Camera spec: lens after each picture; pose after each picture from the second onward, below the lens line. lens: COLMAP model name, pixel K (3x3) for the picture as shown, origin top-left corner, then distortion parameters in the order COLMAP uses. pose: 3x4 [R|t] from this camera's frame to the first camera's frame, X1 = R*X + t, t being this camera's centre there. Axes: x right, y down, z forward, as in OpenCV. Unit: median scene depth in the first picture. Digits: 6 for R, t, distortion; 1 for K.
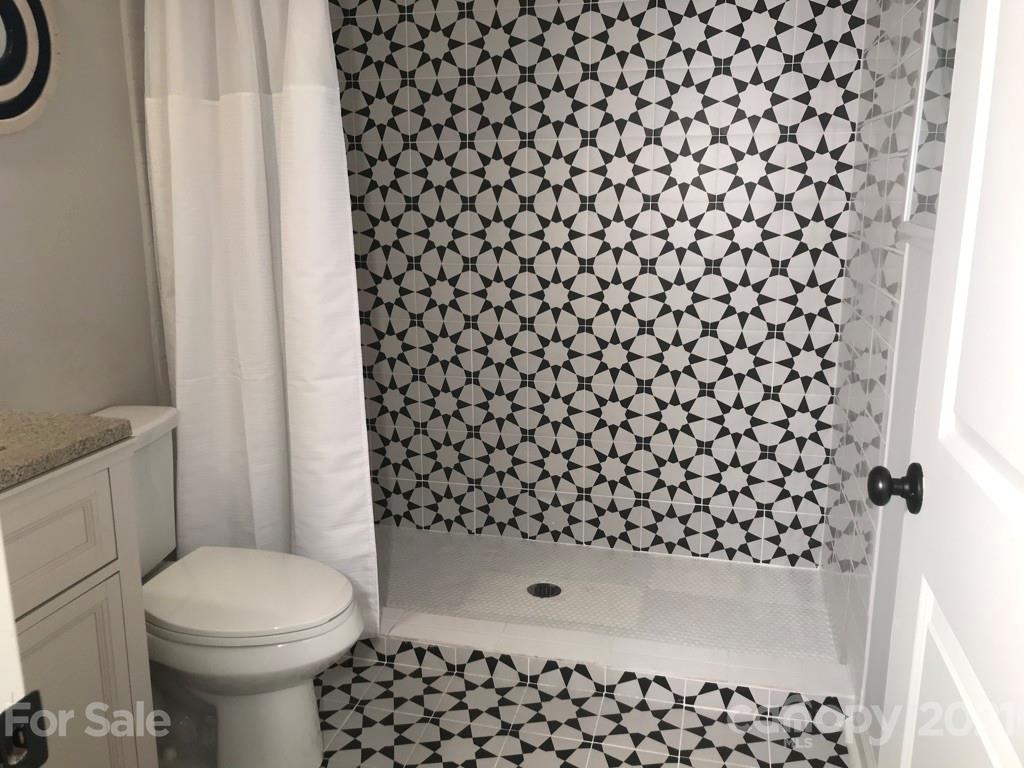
lens RADIAL K [[843.6, 0, 510.9], [0, 843.6, 385.1], [0, 0, 1]] dist [0.049406, -0.073440]
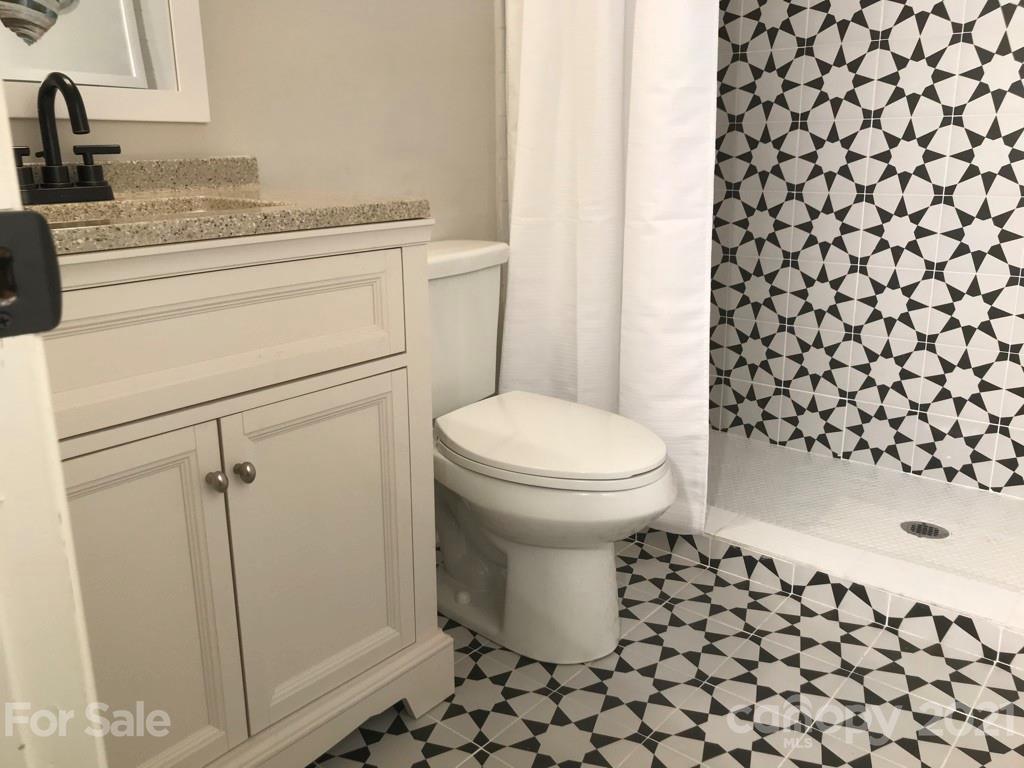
lens RADIAL K [[843.6, 0, 518.2], [0, 843.6, 378.7], [0, 0, 1]] dist [0.049406, -0.073440]
pose [[0.899998, 0.105471, -0.422942, 0.022424], [-0.091359, 0.994376, 0.053566, 0.113921], [0.426213, -0.009570, 0.904572, 0.151396]]
